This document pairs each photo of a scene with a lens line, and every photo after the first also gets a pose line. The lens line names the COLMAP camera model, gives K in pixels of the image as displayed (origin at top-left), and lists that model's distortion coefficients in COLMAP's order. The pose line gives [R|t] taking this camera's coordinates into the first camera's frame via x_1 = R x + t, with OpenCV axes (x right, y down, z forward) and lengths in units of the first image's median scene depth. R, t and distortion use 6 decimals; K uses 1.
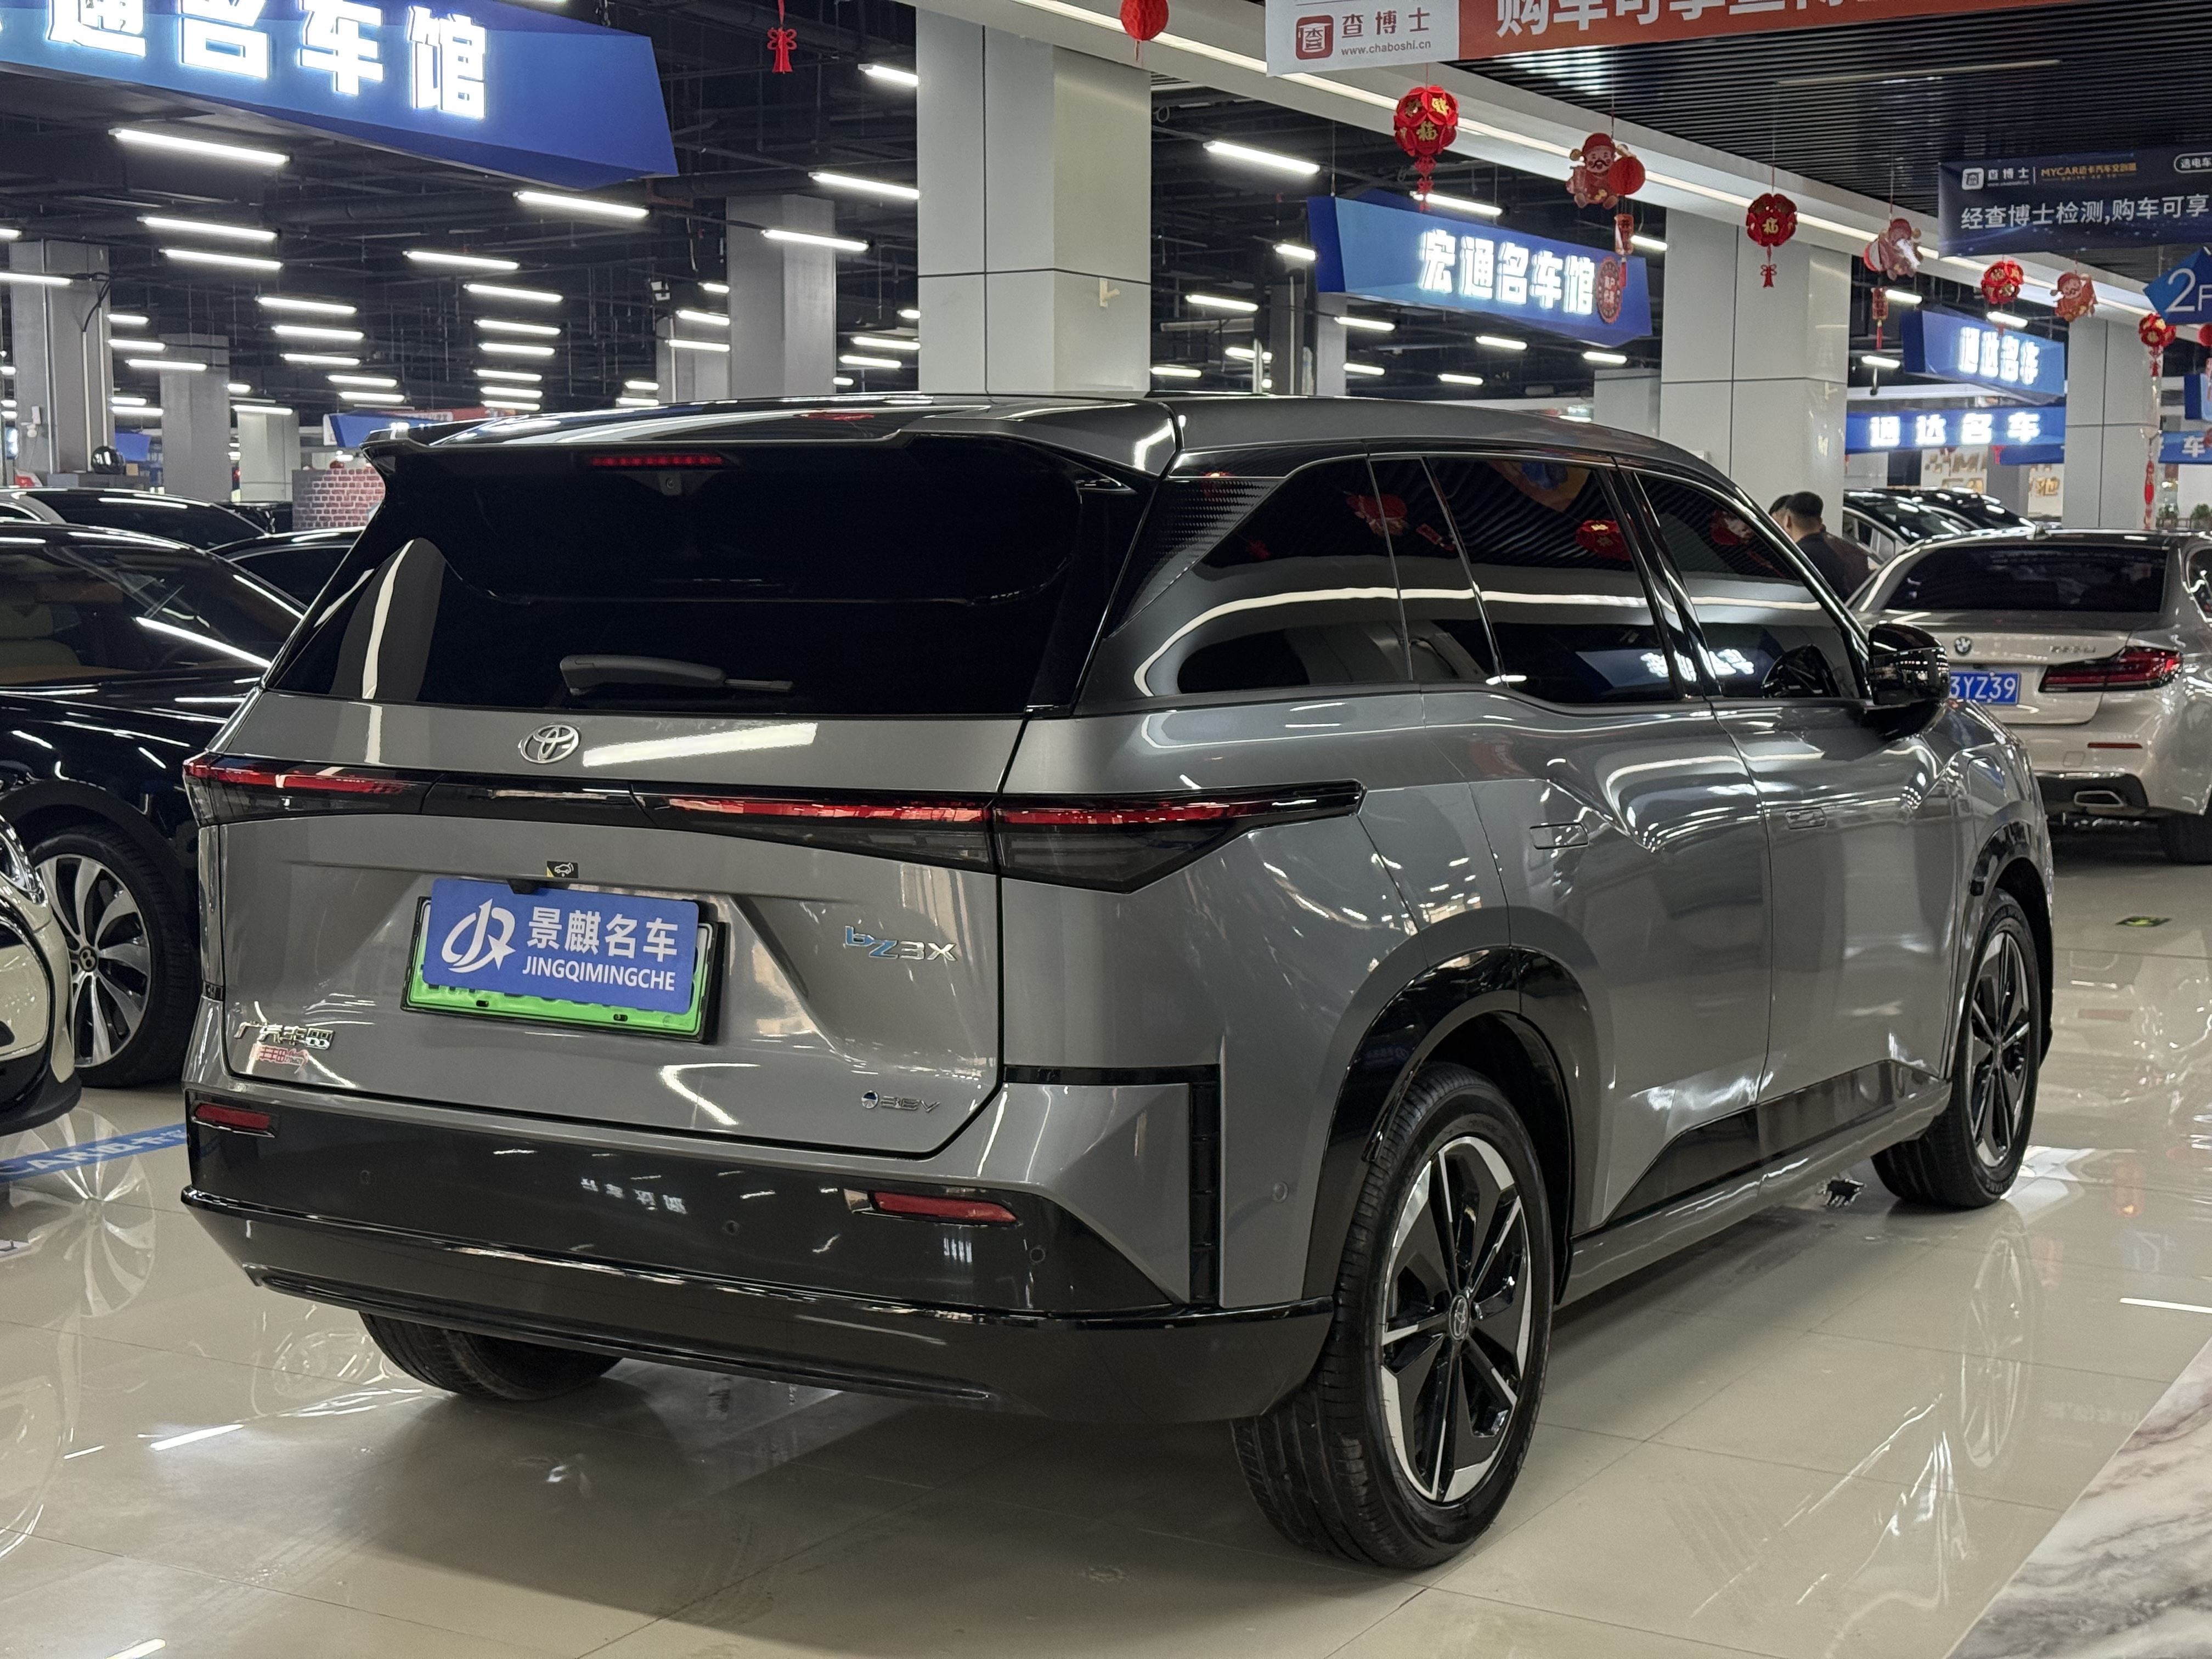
lens RADIAL K [[3076.3, 0, 1106.0], [0, 3076.3, 829.5], [0, 0, 1]] dist [0.240292, -0.628872]
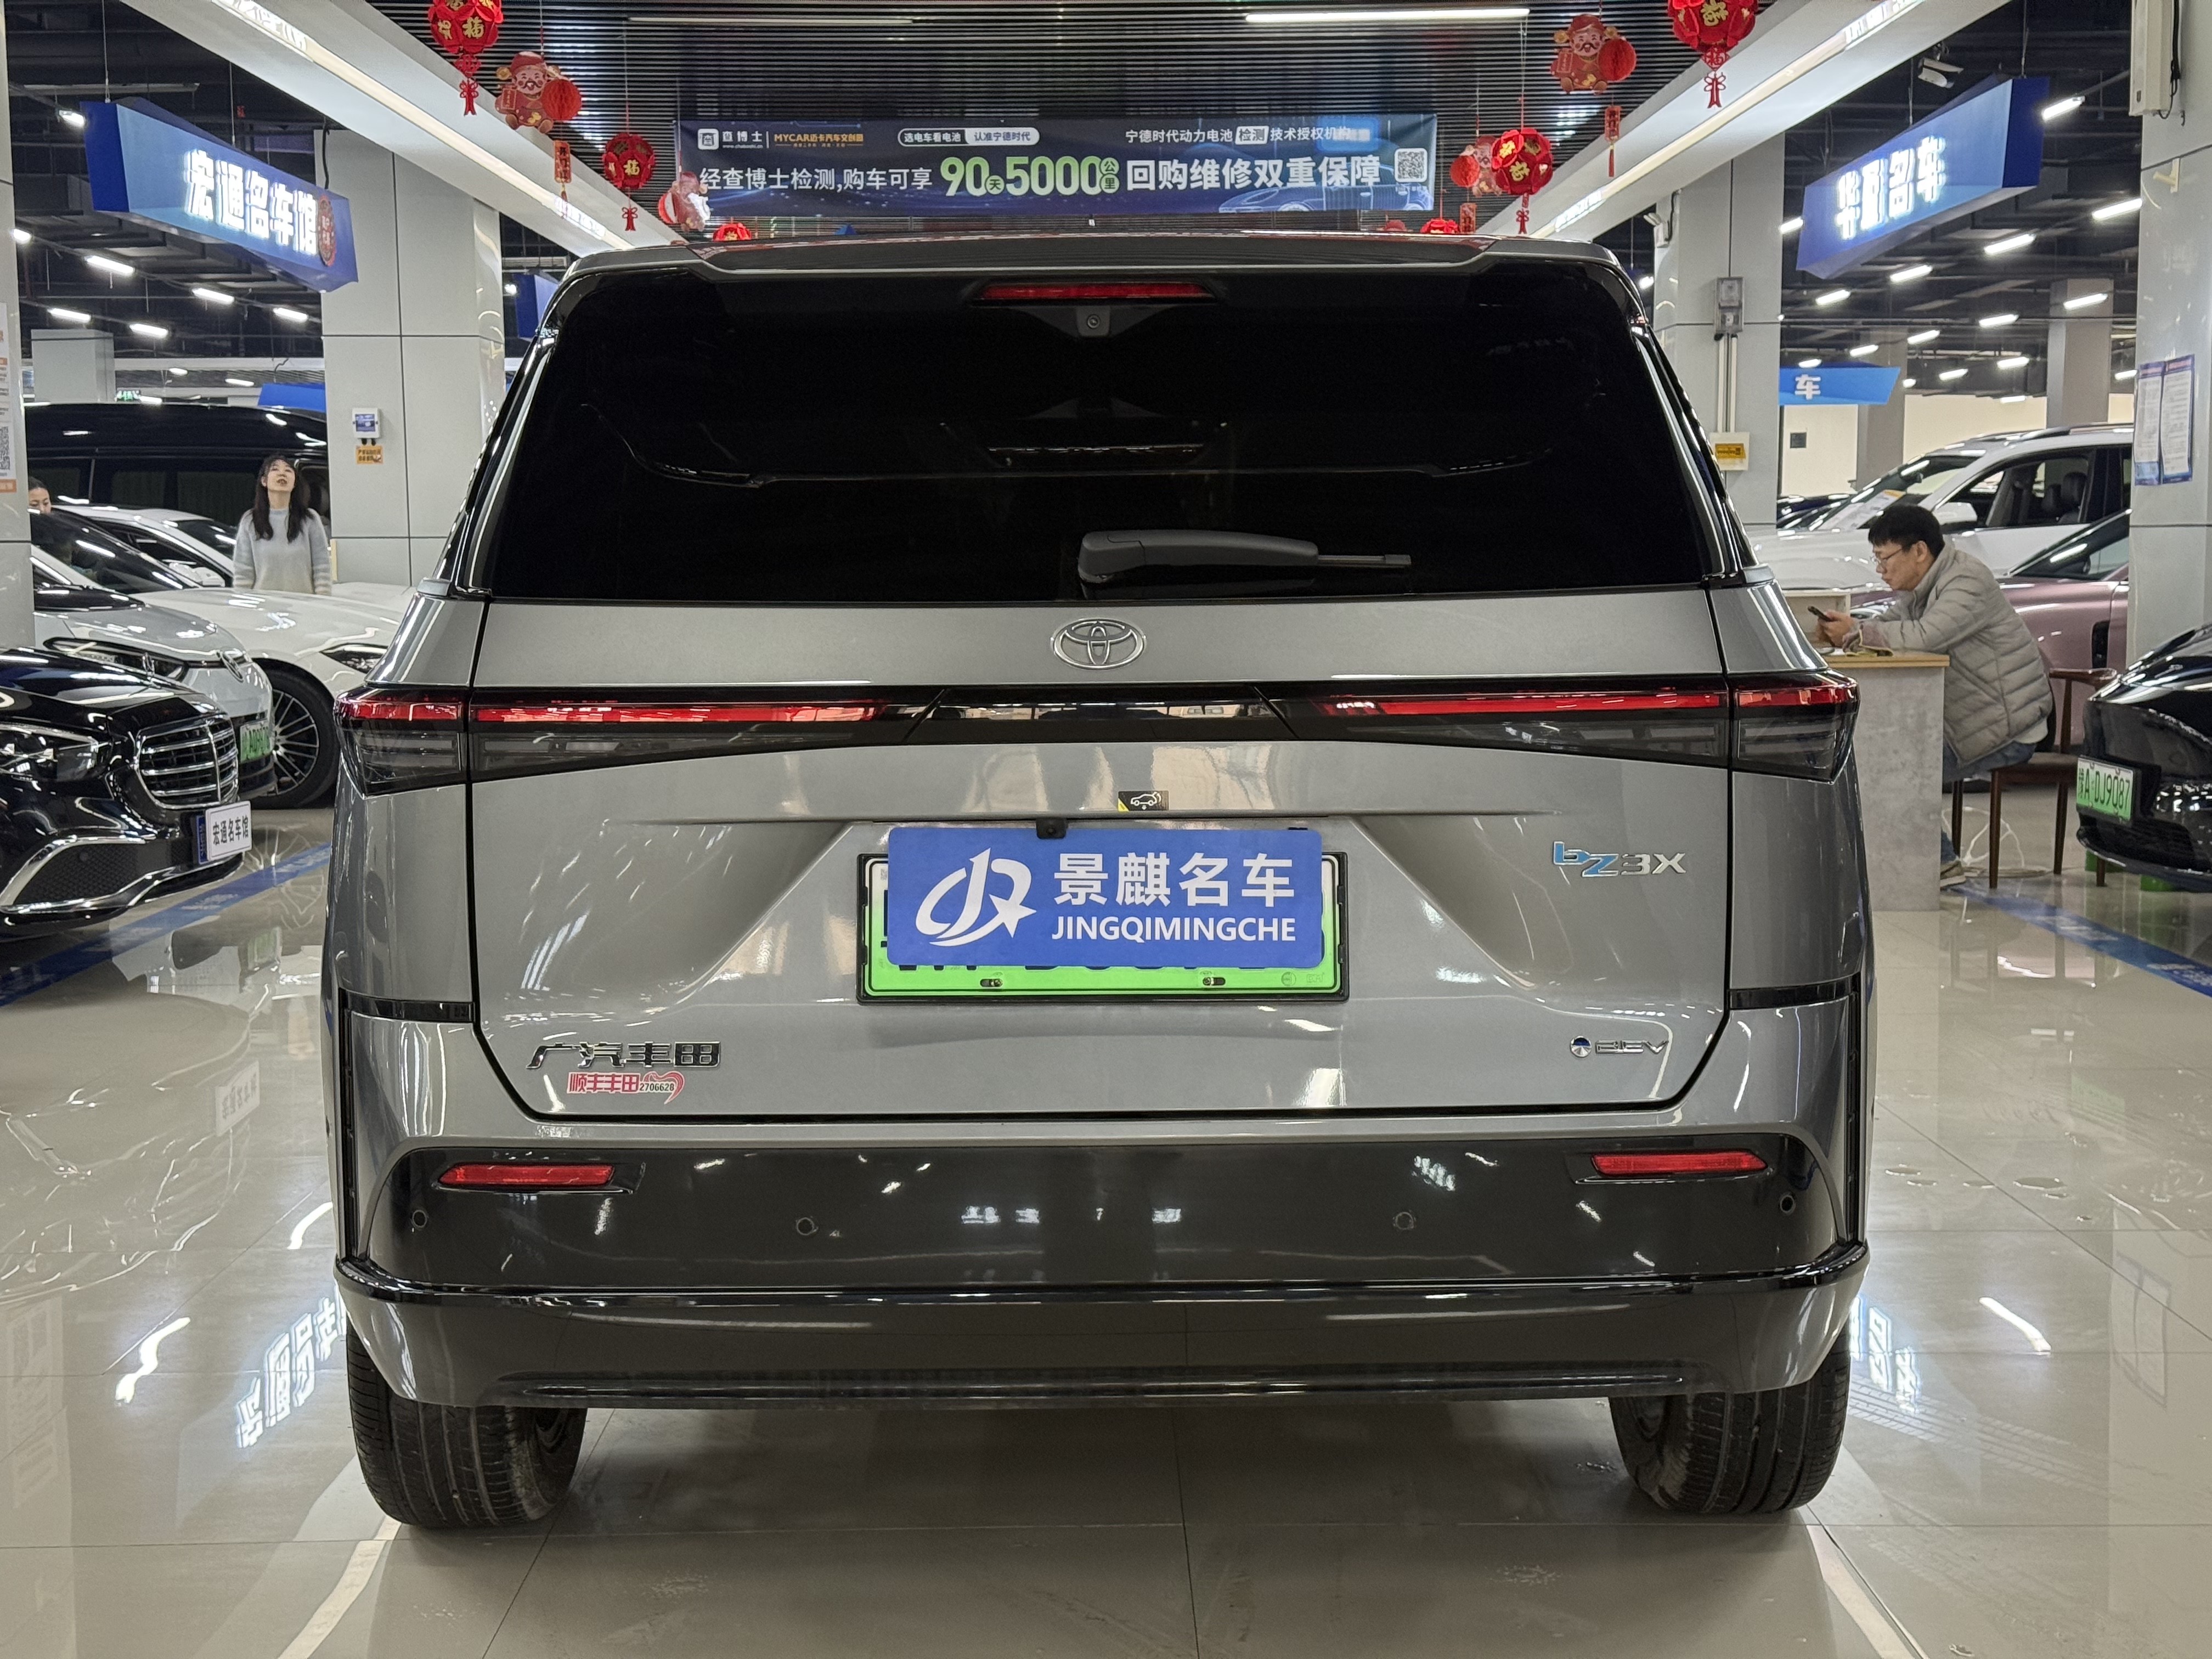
lens RADIAL K [[3076.3, 0, 1106.0], [0, 3076.3, 829.5], [0, 0, 1]] dist [0.240292, -0.628872]
pose [[0.851960, -0.060482, 0.520103, -0.576168], [0.058549, 0.998081, 0.020158, 0.003707], [-0.520324, 0.013277, 0.853866, 0.322652]]
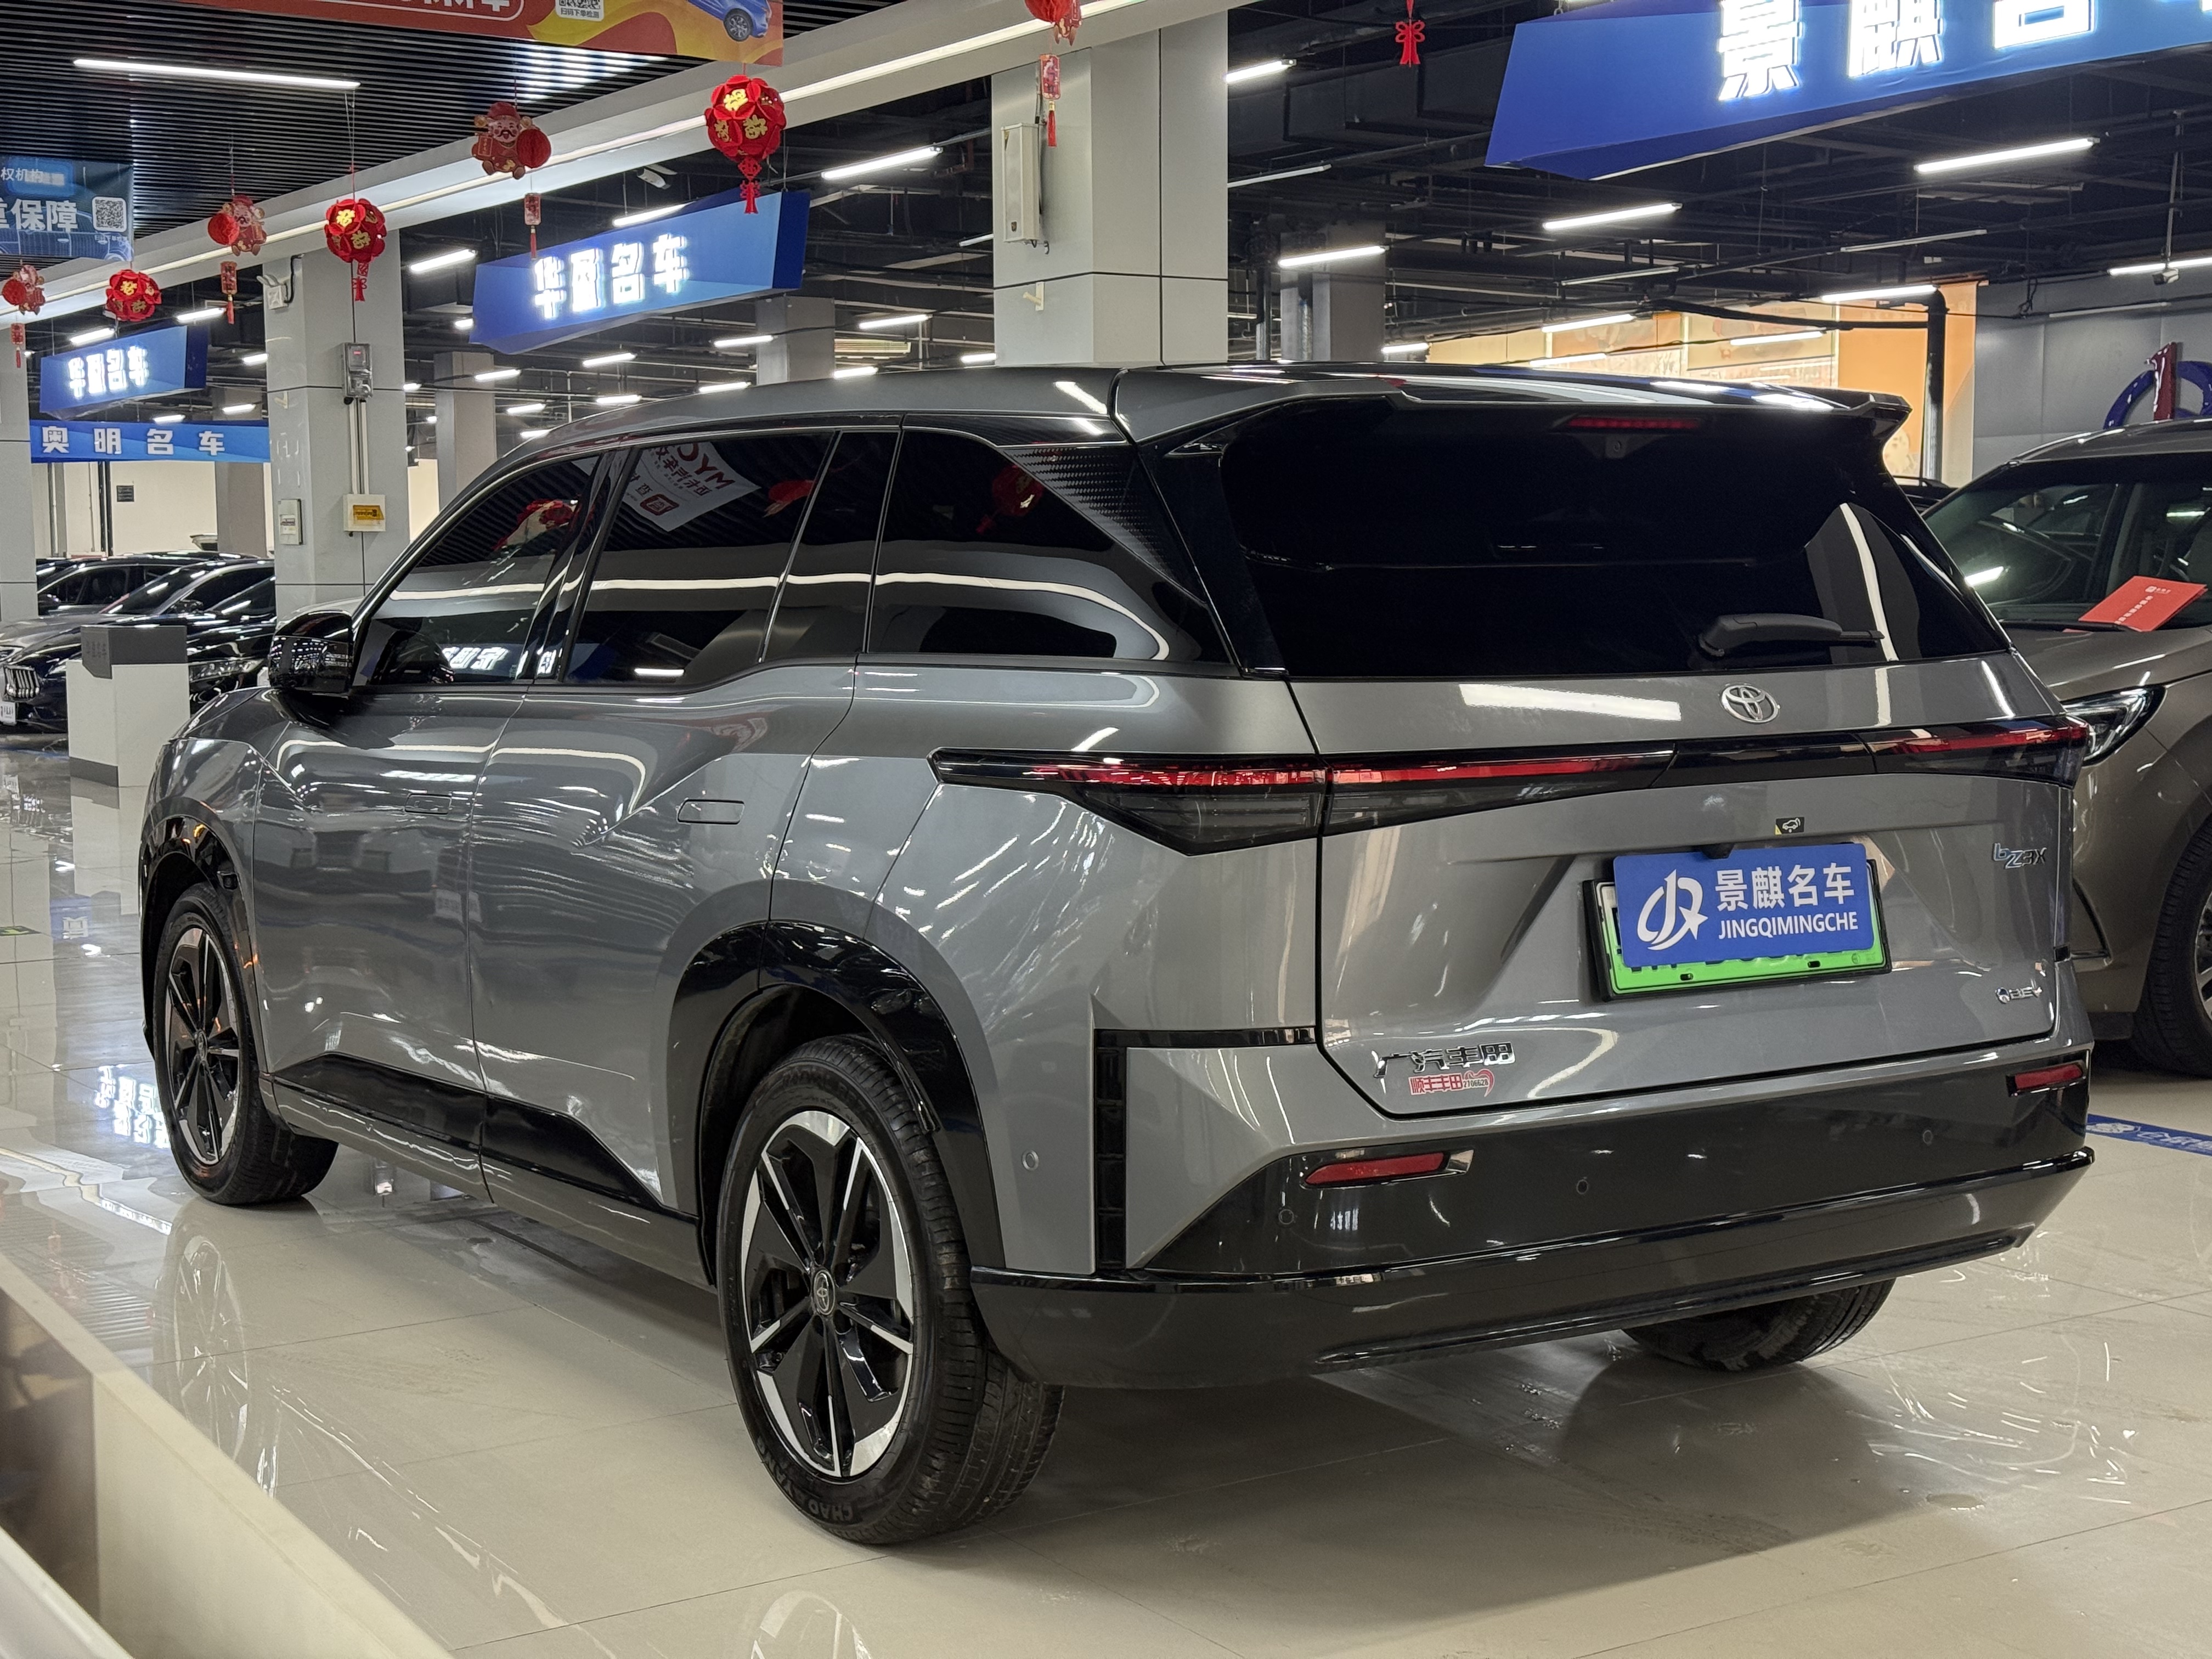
lens RADIAL K [[3076.3, 0, 1106.0], [0, 3076.3, 829.5], [0, 0, 1]] dist [0.240292, -0.628872]
pose [[0.427000, -0.081878, 0.900537, -1.149146], [0.090658, 0.994751, 0.047457, -0.052480], [-0.899695, 0.061377, 0.432182, 0.740003]]
